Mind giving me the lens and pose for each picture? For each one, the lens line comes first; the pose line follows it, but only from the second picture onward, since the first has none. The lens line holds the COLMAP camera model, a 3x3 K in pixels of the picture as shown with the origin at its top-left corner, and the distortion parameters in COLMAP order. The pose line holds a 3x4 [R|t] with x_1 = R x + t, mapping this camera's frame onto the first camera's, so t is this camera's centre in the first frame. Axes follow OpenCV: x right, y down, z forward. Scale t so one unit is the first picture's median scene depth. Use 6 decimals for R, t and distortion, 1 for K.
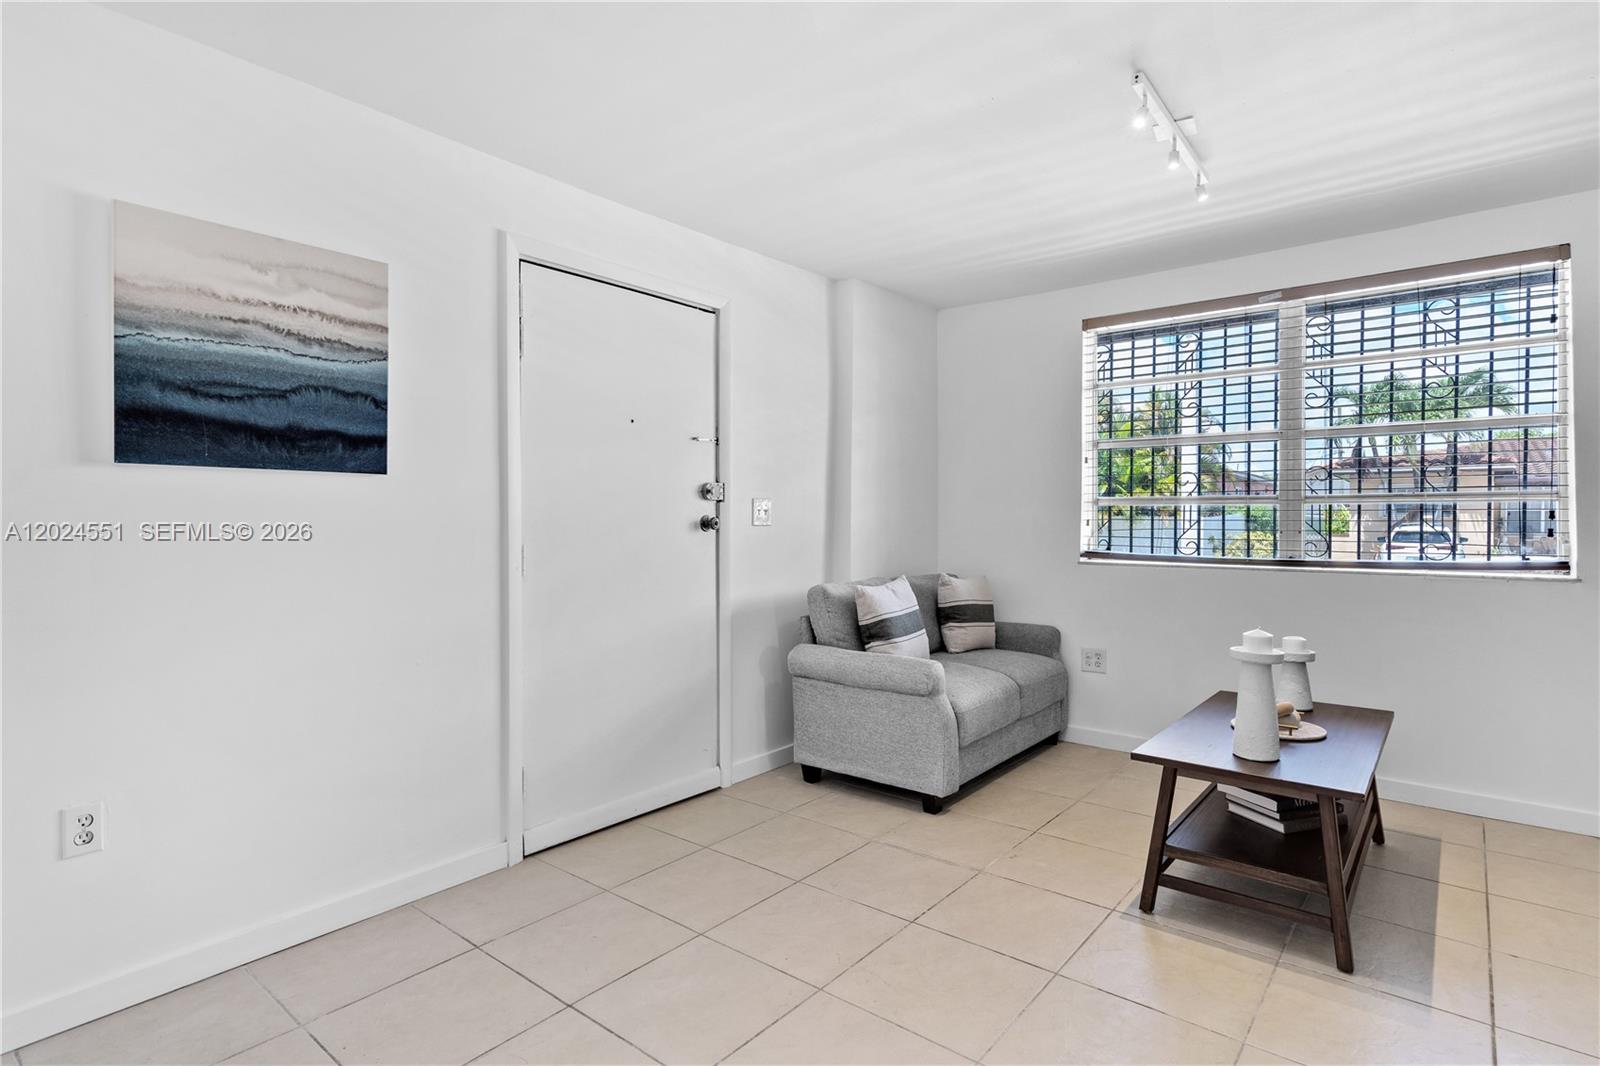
lens RADIAL K [[817.1, 0, 795.6], [0, 817.1, 530.9], [0, 0, 1]] dist [0.001836, -0.000629]
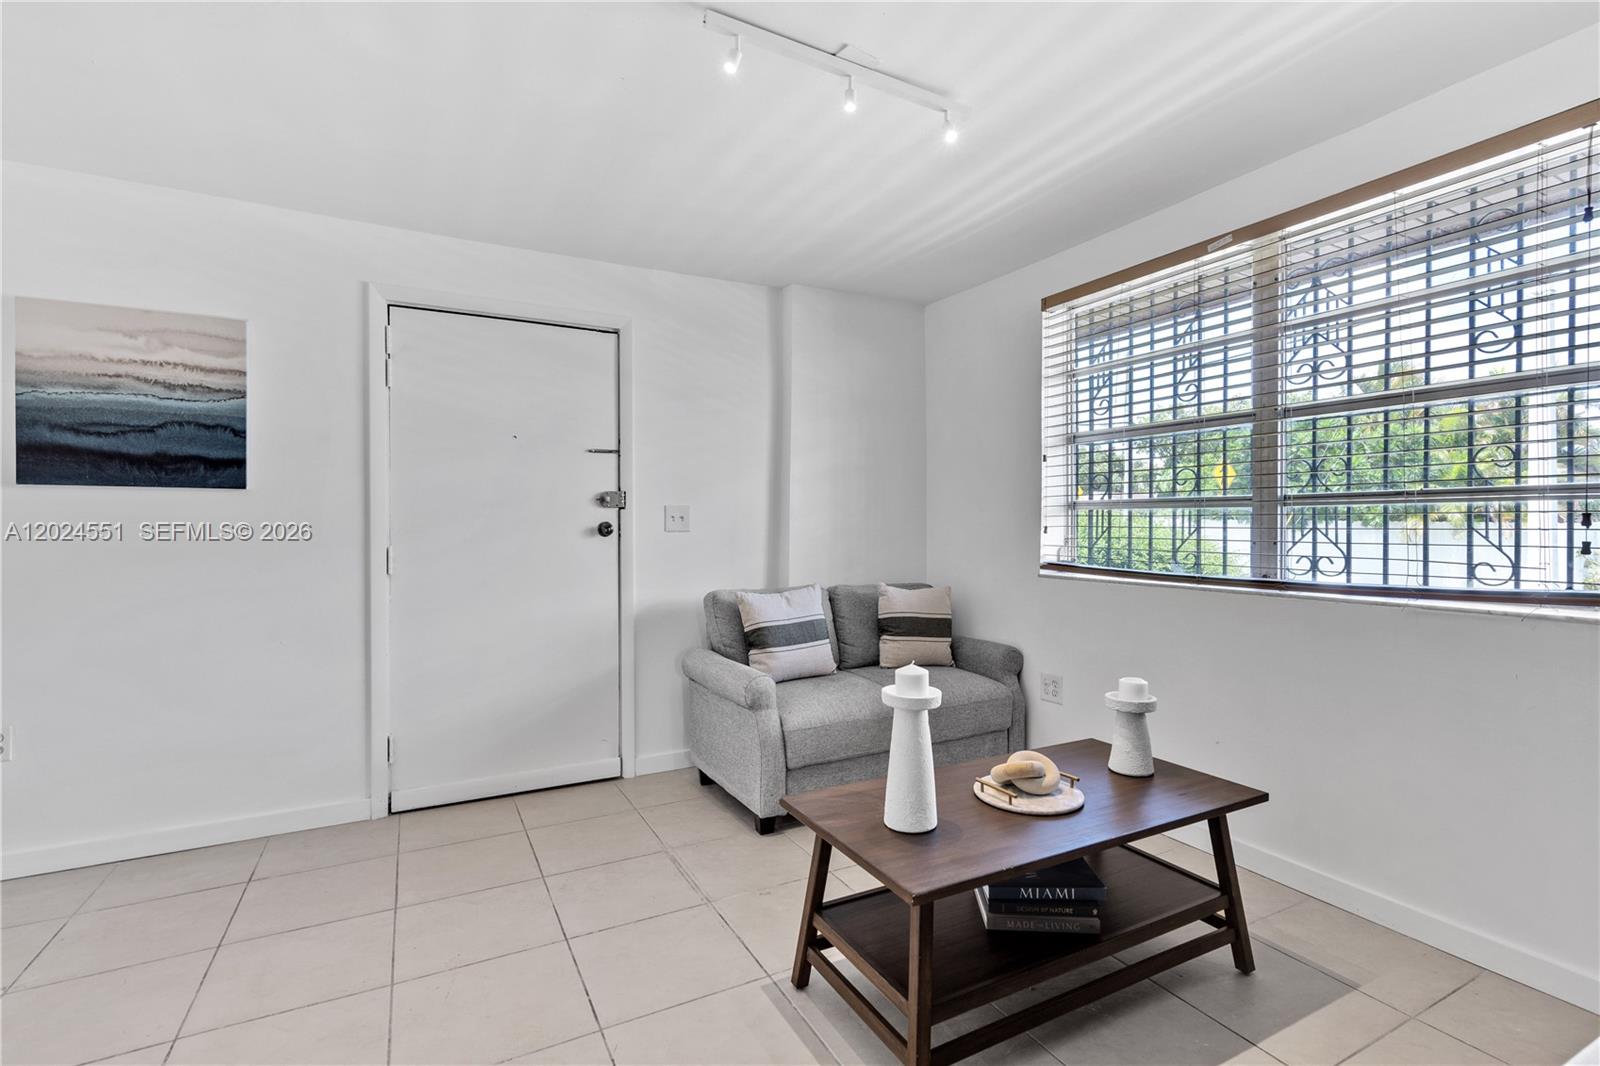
lens RADIAL K [[745.6, 0, 802.1], [0, 745.6, 529.4], [0, 0, 1]] dist [0.000753, -0.001219]
pose [[0.921993, 0.003092, -0.387193, 0.728486], [-0.006814, 0.999943, -0.008241, -0.003890], [0.387146, 0.010237, 0.921962, 0.280115]]
